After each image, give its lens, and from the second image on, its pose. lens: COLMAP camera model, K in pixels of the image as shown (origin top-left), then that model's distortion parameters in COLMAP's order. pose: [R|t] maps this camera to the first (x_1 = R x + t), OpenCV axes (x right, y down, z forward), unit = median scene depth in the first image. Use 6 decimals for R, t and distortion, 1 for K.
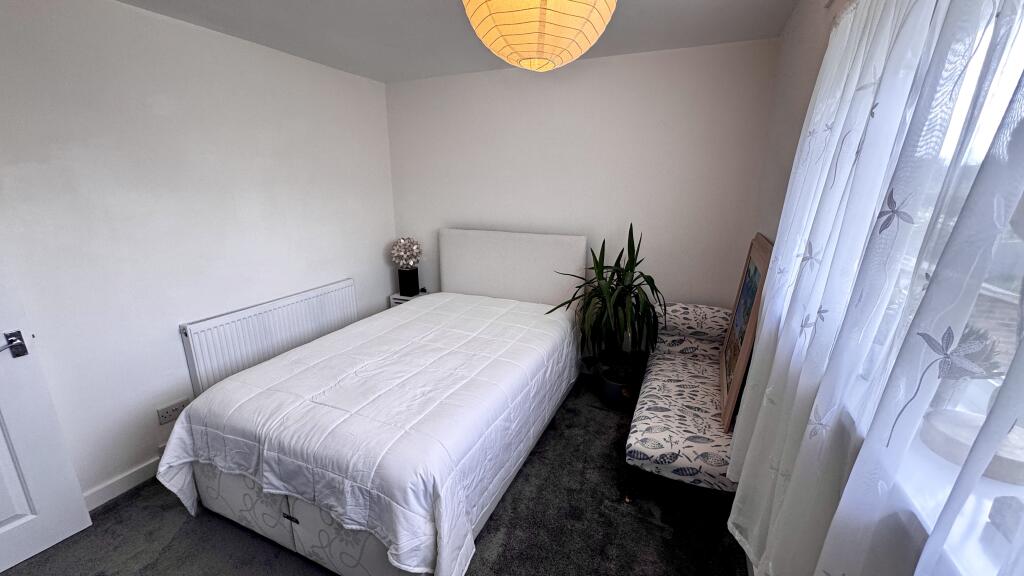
lens RADIAL K [[410.9, 0, 516.3], [0, 410.9, 289.0], [0, 0, 1]] dist [-0.002465, 0.000680]
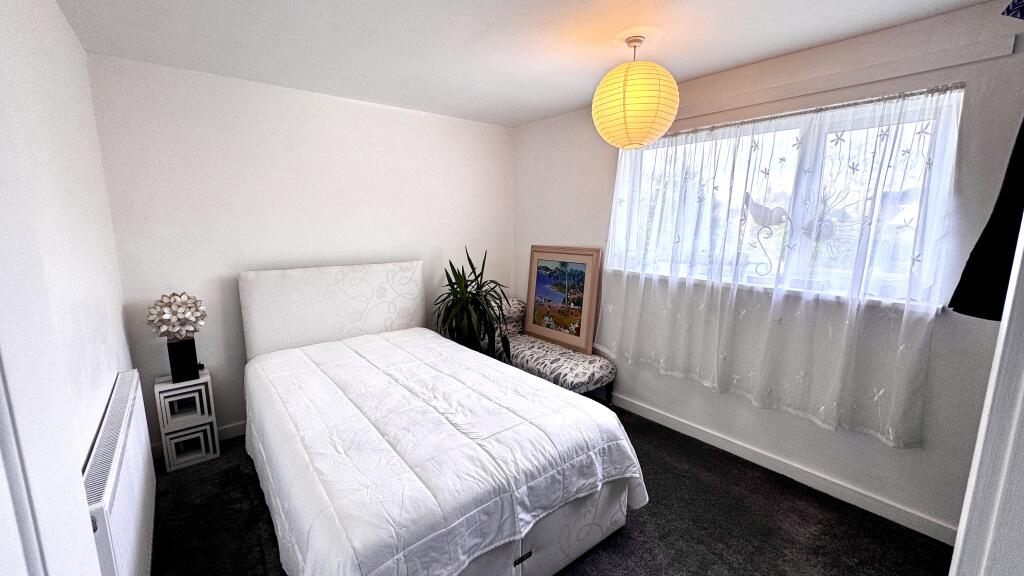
lens RADIAL K [[410.9, 0, 512.3], [0, 410.9, 291.6], [0, 0, 1]] dist [-0.002465, 0.000680]
pose [[0.461910, -0.152241, 0.873763, -1.113777], [0.221419, 0.973758, 0.052612, -0.076162], [-0.858844, 0.169166, 0.483498, 0.401995]]
